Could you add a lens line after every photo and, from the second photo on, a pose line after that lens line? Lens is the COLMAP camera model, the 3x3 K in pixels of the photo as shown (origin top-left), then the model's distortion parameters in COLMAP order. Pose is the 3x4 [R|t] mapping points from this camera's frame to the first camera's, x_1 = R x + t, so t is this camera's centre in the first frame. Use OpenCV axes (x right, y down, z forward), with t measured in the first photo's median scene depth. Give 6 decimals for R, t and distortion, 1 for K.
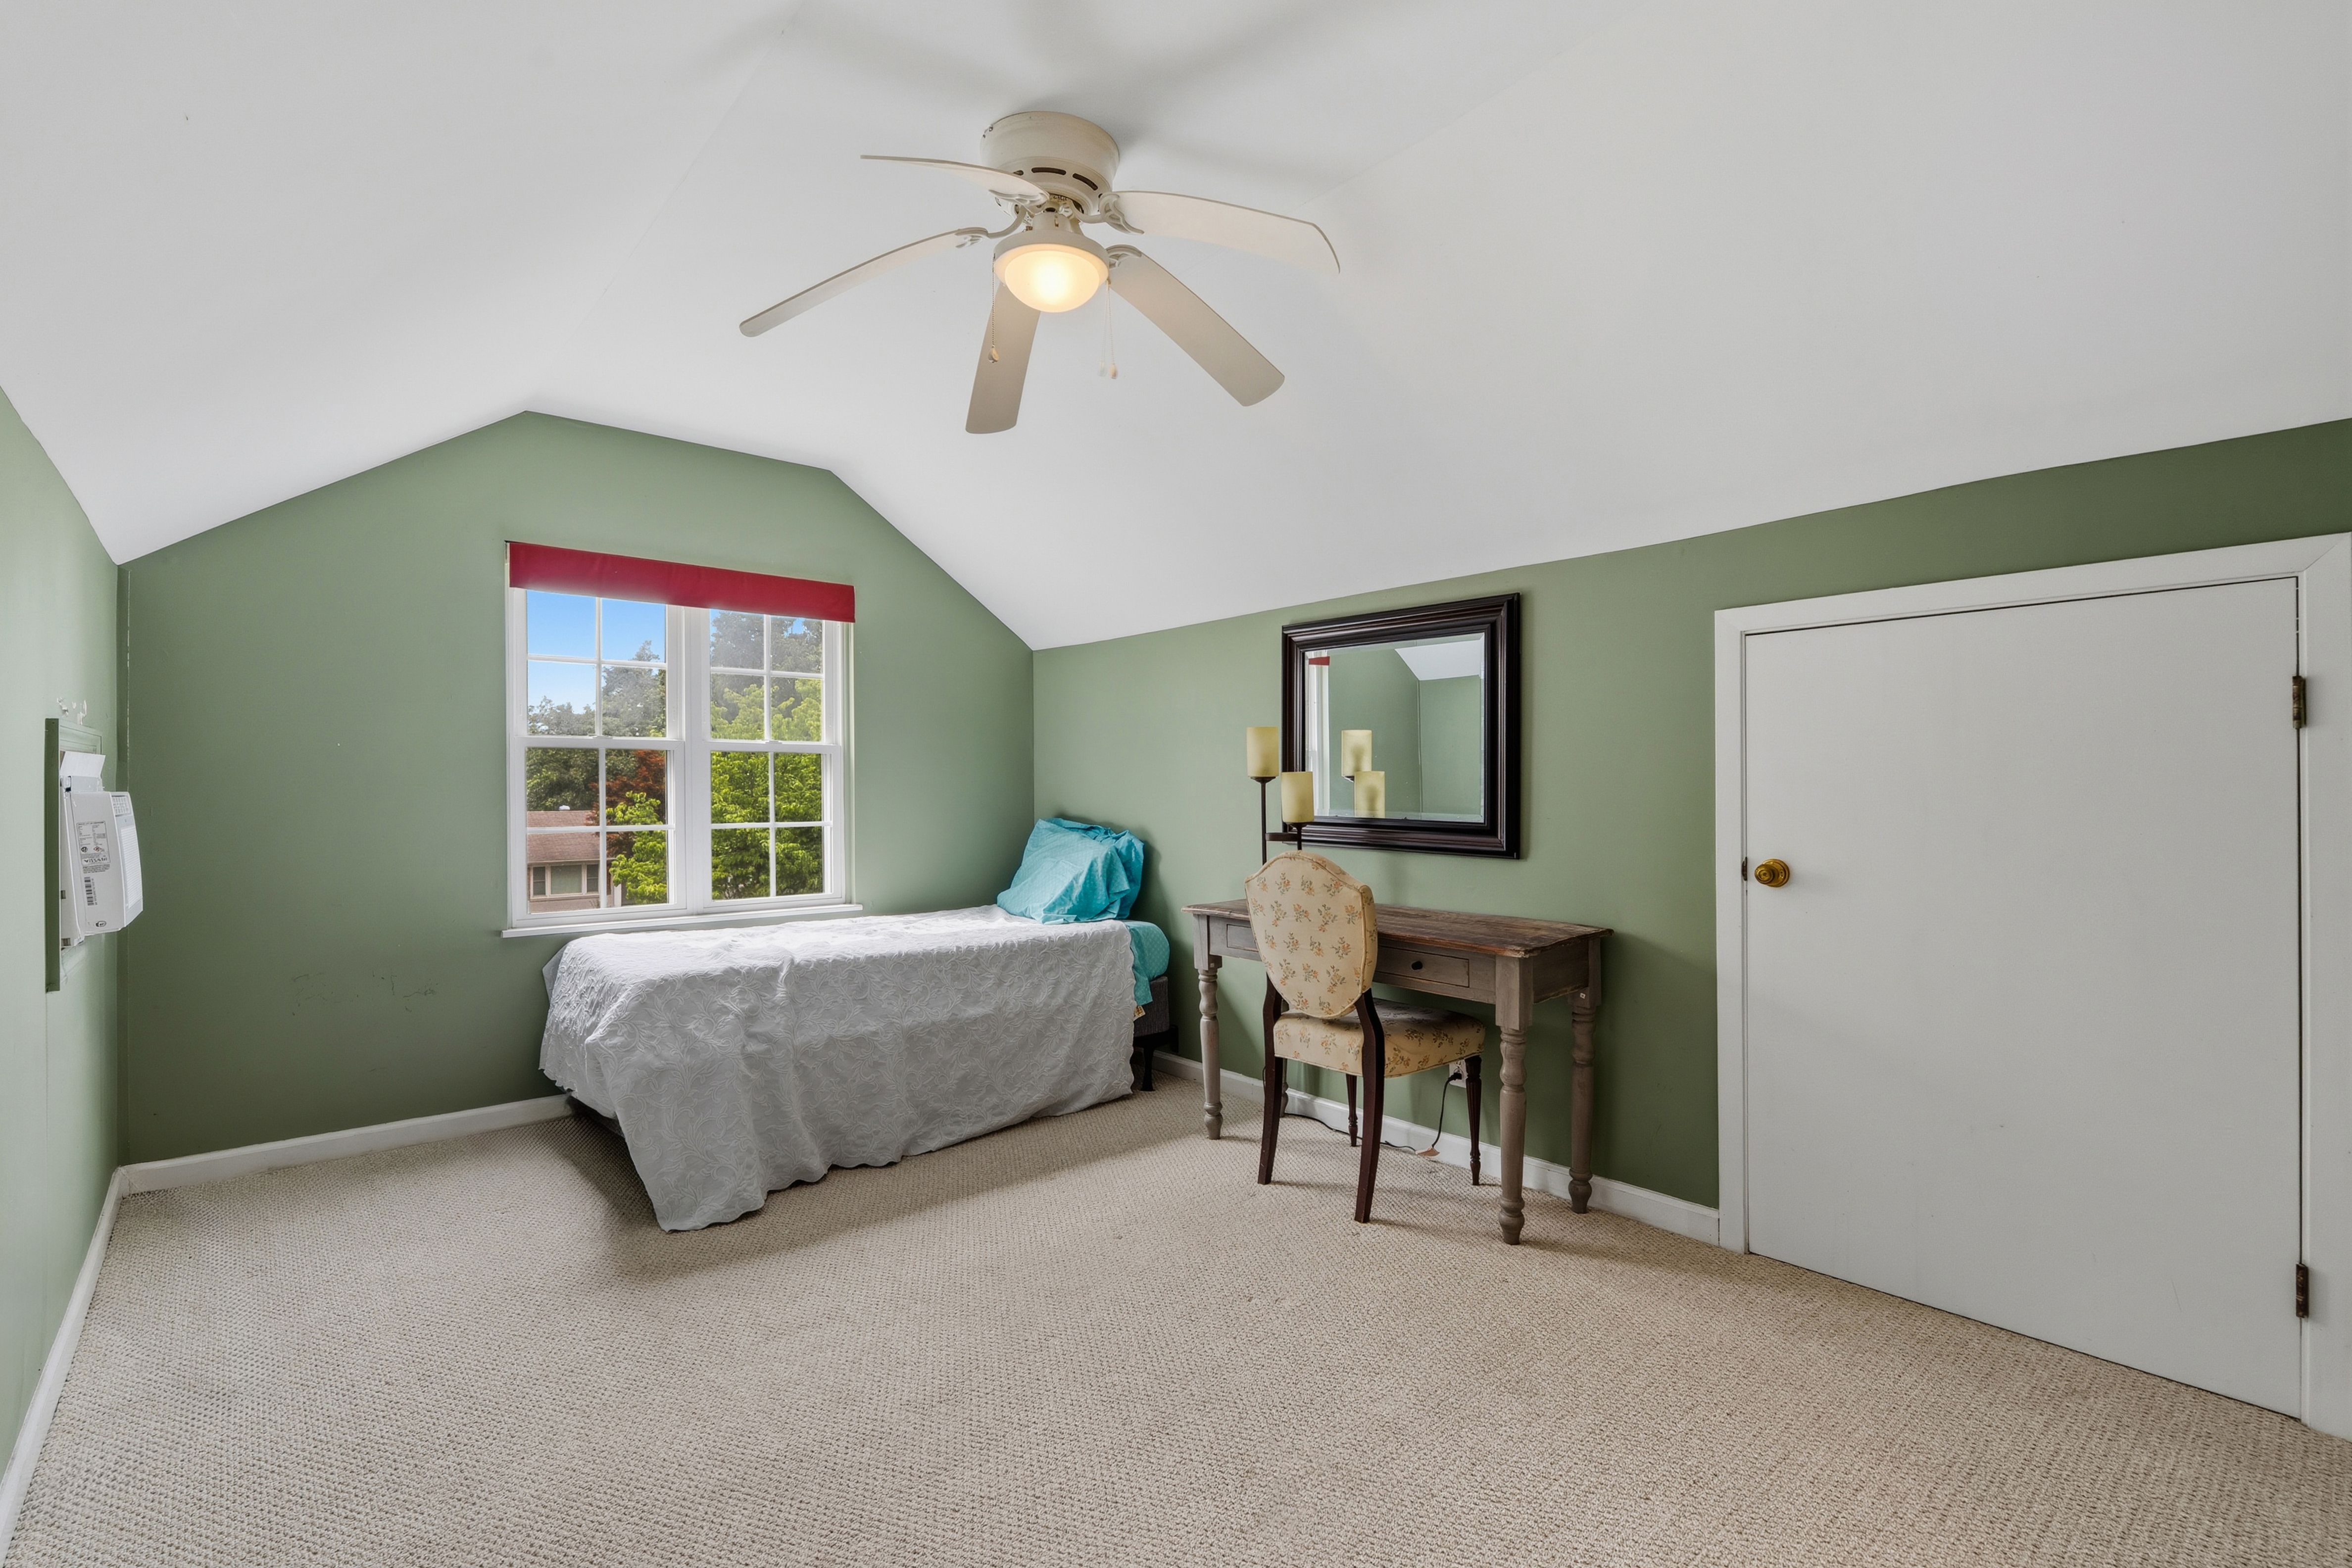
lens RADIAL K [[1070.1, 0, 1165.2], [0, 1070.1, 784.0], [0, 0, 1]] dist [-0.000052, 0.000499]
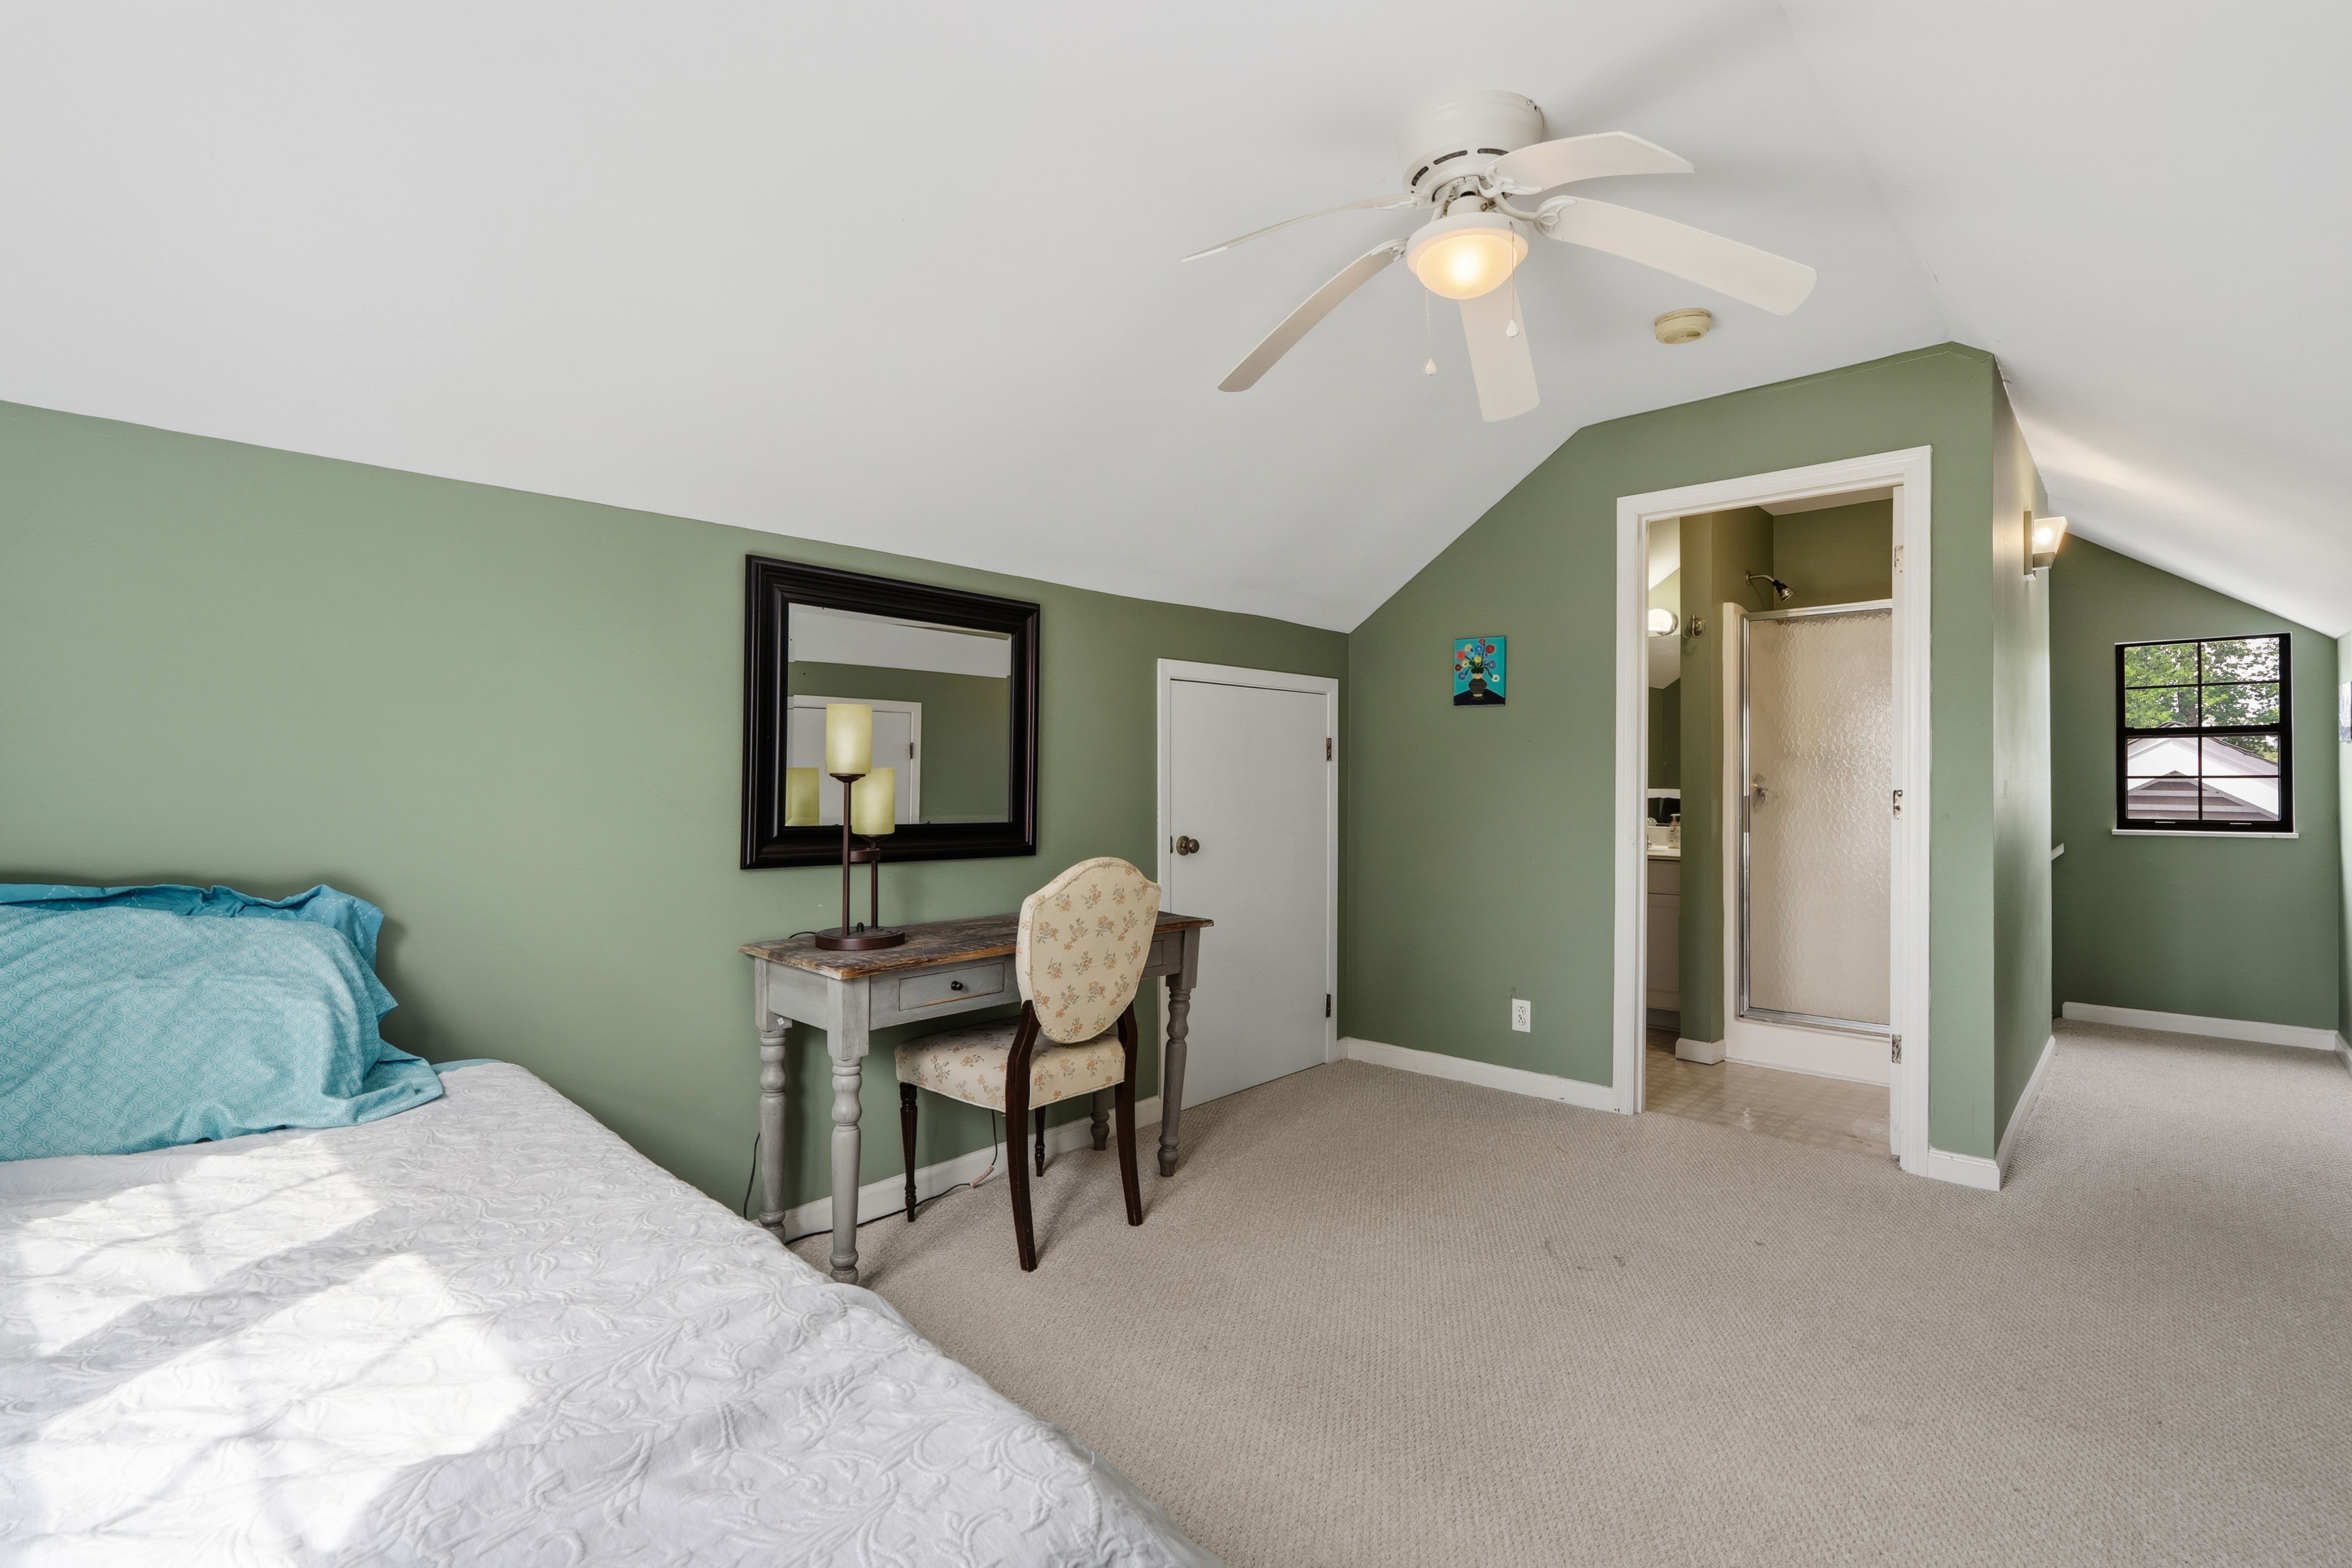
lens RADIAL K [[1070.0, 0, 1165.2], [0, 1070.0, 784.0], [0, 0, 1]] dist [-0.000052, 0.000499]
pose [[-0.119503, 0.003458, 0.992828, -0.723528], [0.002578, 0.999992, -0.003173, 0.003345], [-0.992831, 0.002180, -0.119511, 0.985643]]
